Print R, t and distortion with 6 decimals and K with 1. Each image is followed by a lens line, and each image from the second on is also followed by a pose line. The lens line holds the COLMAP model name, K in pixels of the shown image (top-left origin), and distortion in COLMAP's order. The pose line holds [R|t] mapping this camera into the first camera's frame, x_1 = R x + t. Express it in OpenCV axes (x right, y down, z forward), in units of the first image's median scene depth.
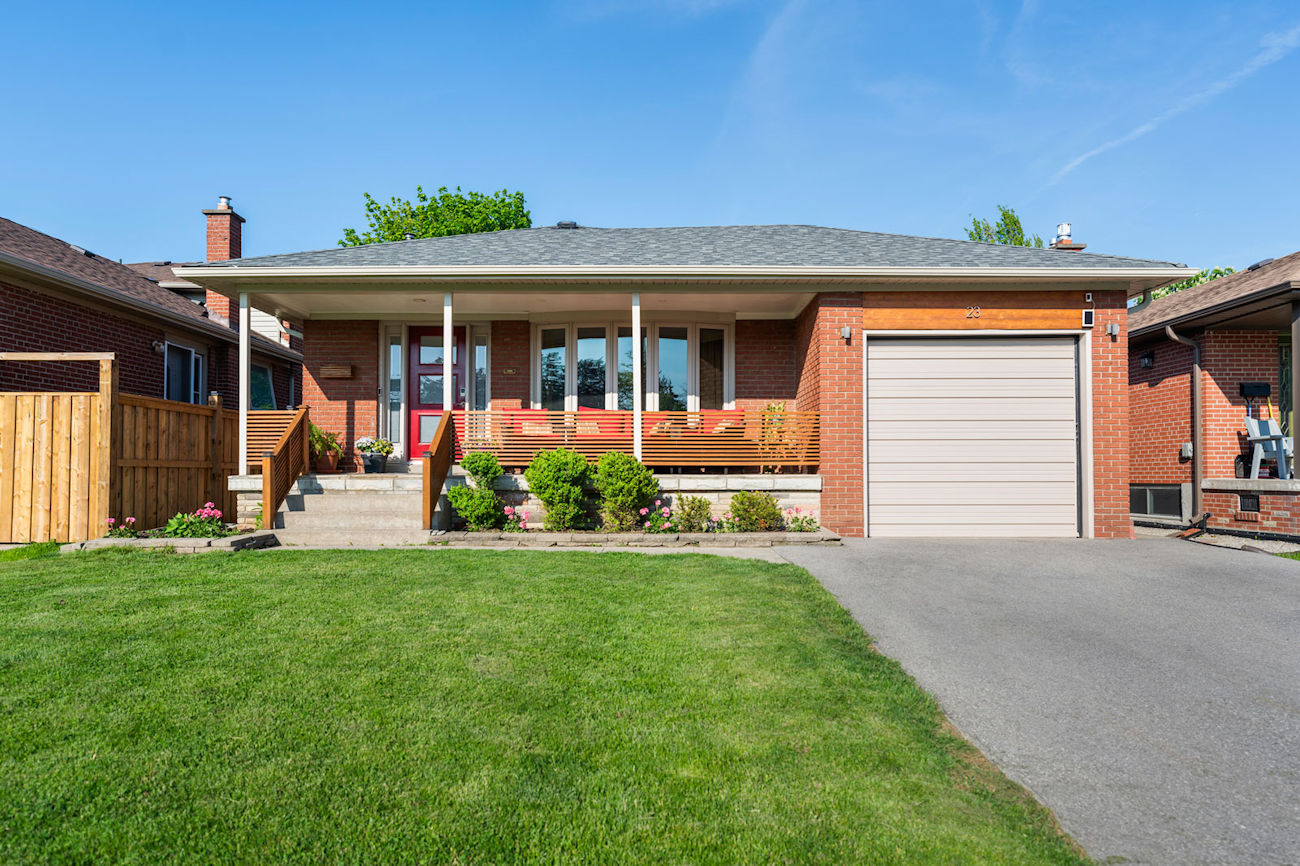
lens RADIAL K [[811.6, 0, 650.7], [0, 811.6, 450.8], [0, 0, 1]] dist [-0.001012, 0.000201]
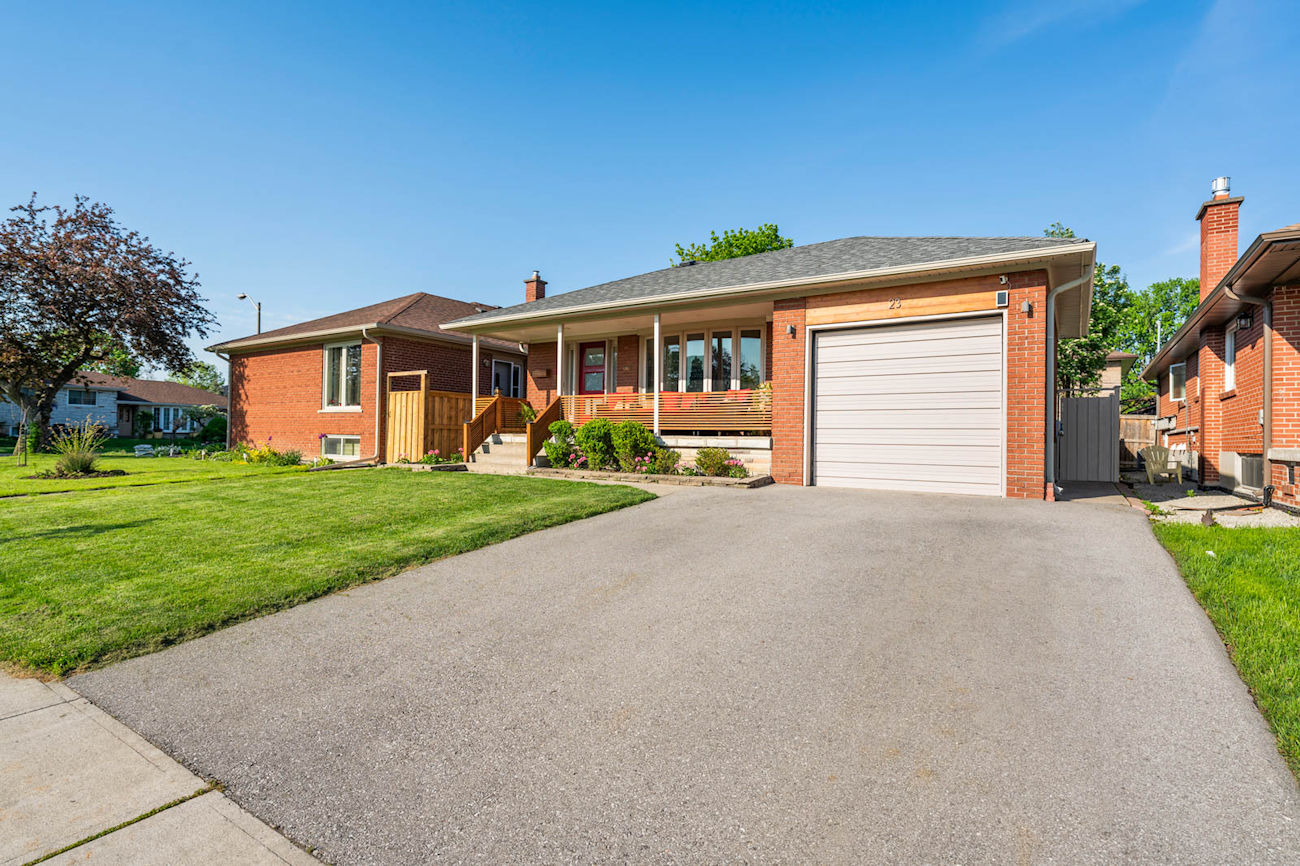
lens RADIAL K [[651.1, 0, 650.0], [0, 651.1, 433.0], [0, 0, 1]] dist [0.000261, -0.000449]
pose [[0.831465, 0.008560, -0.555511, 0.632959], [0.002558, 0.999812, 0.019235, 0.001449], [0.555571, -0.017414, 0.831286, -0.007737]]
